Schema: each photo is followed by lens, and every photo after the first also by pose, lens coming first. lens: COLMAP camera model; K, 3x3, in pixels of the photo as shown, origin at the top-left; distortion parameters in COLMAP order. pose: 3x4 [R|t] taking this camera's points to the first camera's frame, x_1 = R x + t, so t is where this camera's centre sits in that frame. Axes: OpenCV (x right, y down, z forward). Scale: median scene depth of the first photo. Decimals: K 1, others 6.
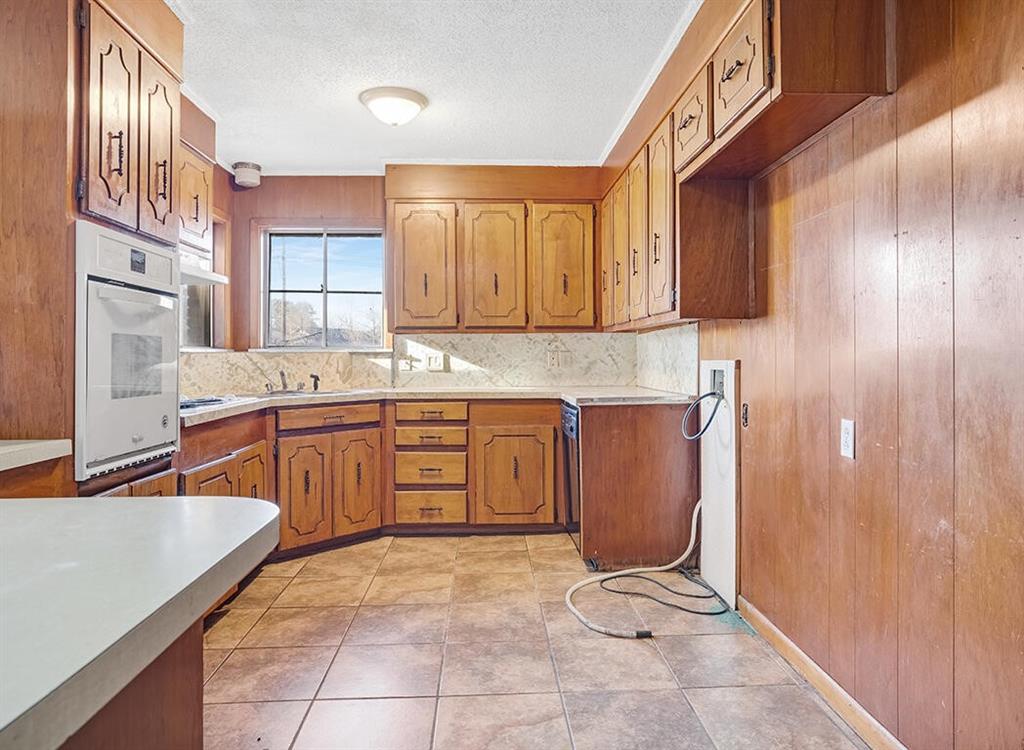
lens RADIAL K [[615.6, 0, 512.1], [0, 615.6, 367.8], [0, 0, 1]] dist [-0.002589, -0.000177]
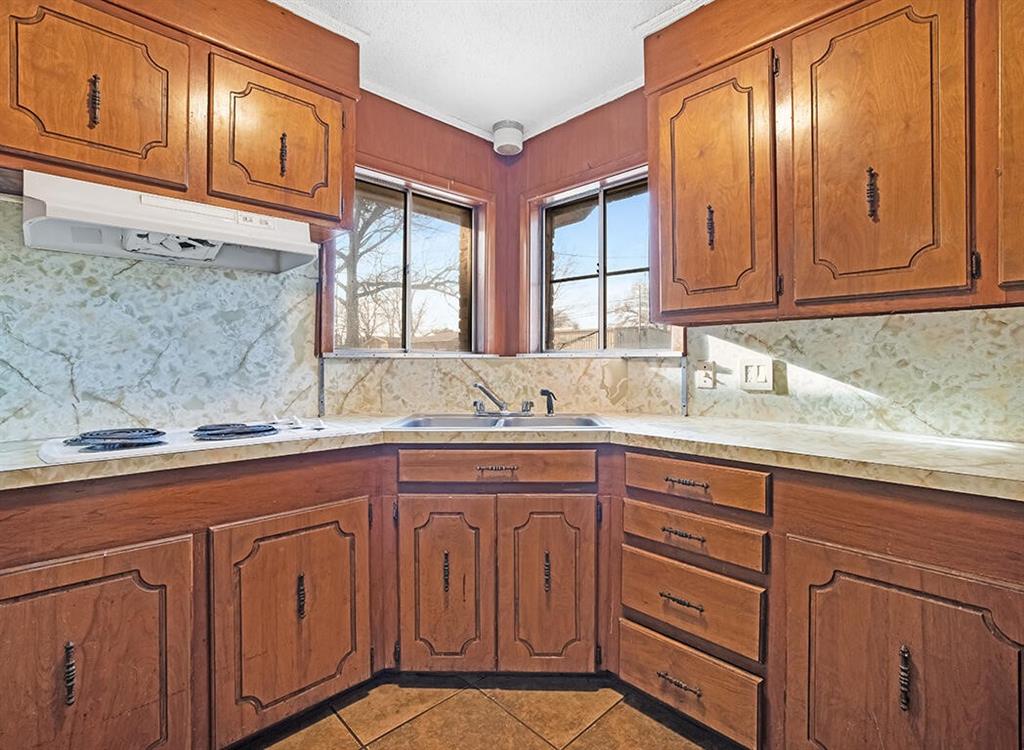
lens RADIAL K [[482.5, 0, 519.9], [0, 482.5, 362.3], [0, 0, 1]] dist [-0.022537, 0.001257]
pose [[0.665238, 0.003438, -0.746624, 0.055939], [-0.016186, 0.999821, -0.009819, -0.013883], [0.746456, 0.018617, 0.665174, 0.606442]]
